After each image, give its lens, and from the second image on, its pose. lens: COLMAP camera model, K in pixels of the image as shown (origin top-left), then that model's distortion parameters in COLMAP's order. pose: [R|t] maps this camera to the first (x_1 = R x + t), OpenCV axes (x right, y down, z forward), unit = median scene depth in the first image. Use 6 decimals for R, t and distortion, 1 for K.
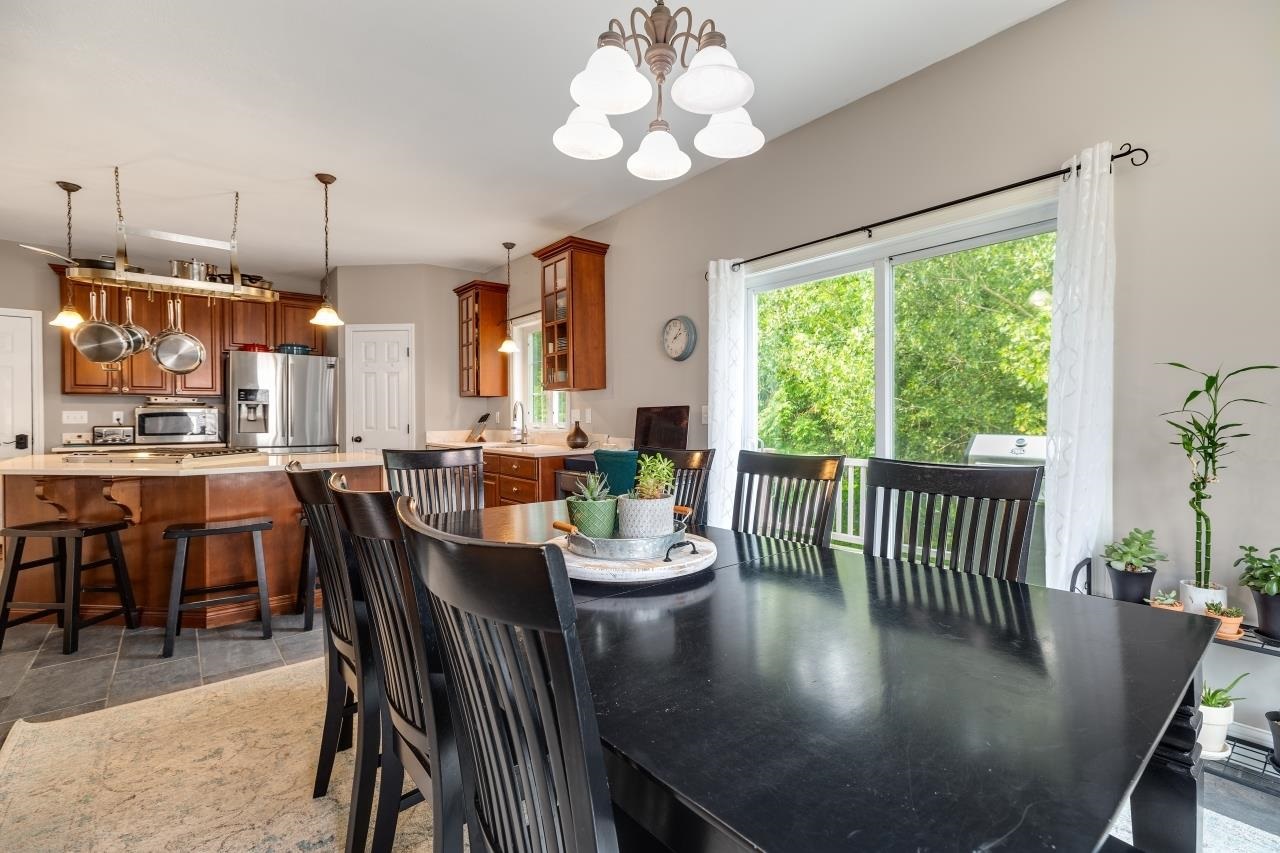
lens RADIAL K [[577.5, 0, 645.2], [0, 577.5, 406.9], [0, 0, 1]] dist [0.001274, 0.000587]
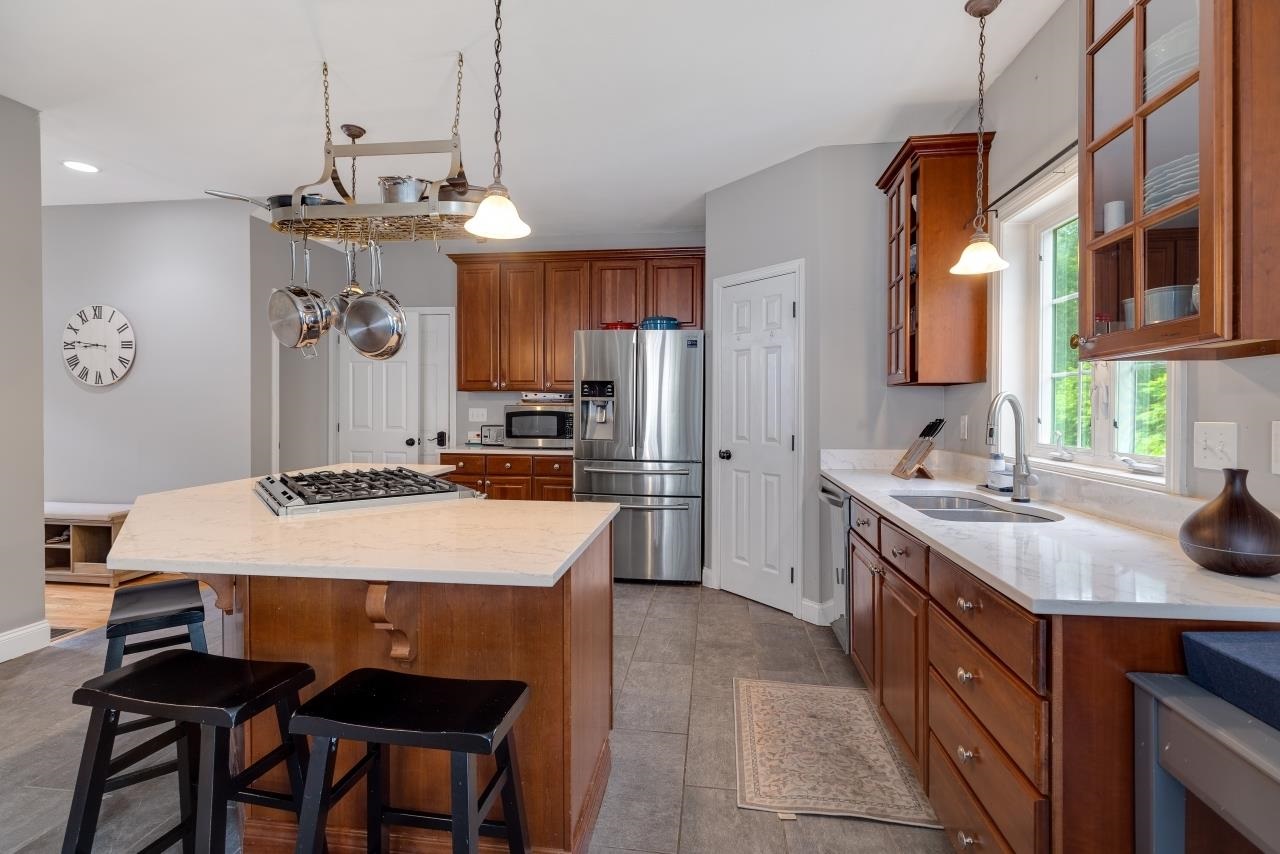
lens RADIAL K [[577.5, 0, 645.2], [0, 577.5, 407.4], [0, 0, 1]] dist [0.001274, 0.000587]
pose [[0.675959, 0.008424, -0.736891, -0.088674], [0.005754, 0.999844, 0.016709, -0.008033], [0.736917, -0.015535, 0.675805, 0.519484]]
